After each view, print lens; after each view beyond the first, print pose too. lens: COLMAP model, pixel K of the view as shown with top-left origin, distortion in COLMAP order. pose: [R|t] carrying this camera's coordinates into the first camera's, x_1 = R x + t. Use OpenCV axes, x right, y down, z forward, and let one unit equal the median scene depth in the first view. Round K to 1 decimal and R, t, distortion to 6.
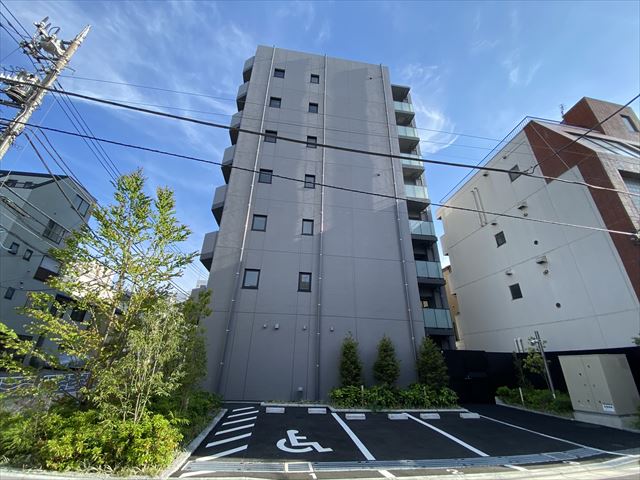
lens RADIAL K [[261.5, 0, 320.0], [0, 261.5, 240.0], [0, 0, 1]] dist [0.010940, -0.016307]
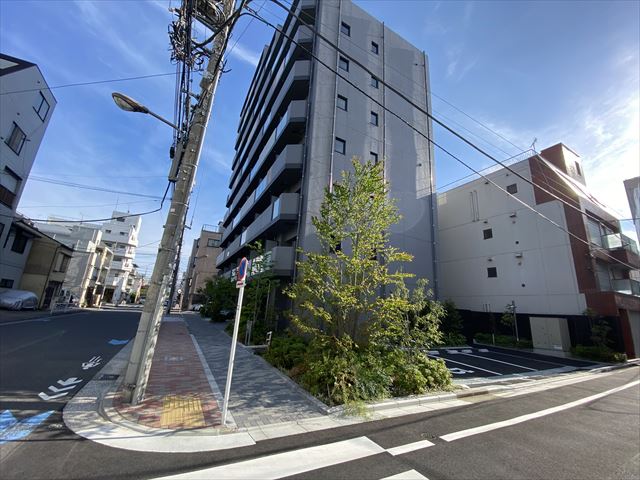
lens RADIAL K [[261.5, 0, 320.0], [0, 261.5, 240.0], [0, 0, 1]] dist [0.010940, -0.016307]
pose [[0.934277, 0.120015, 0.335741, -0.649486], [-0.181025, 0.970918, 0.156677, -0.031736], [-0.307173, -0.207157, 0.928833, -0.018575]]
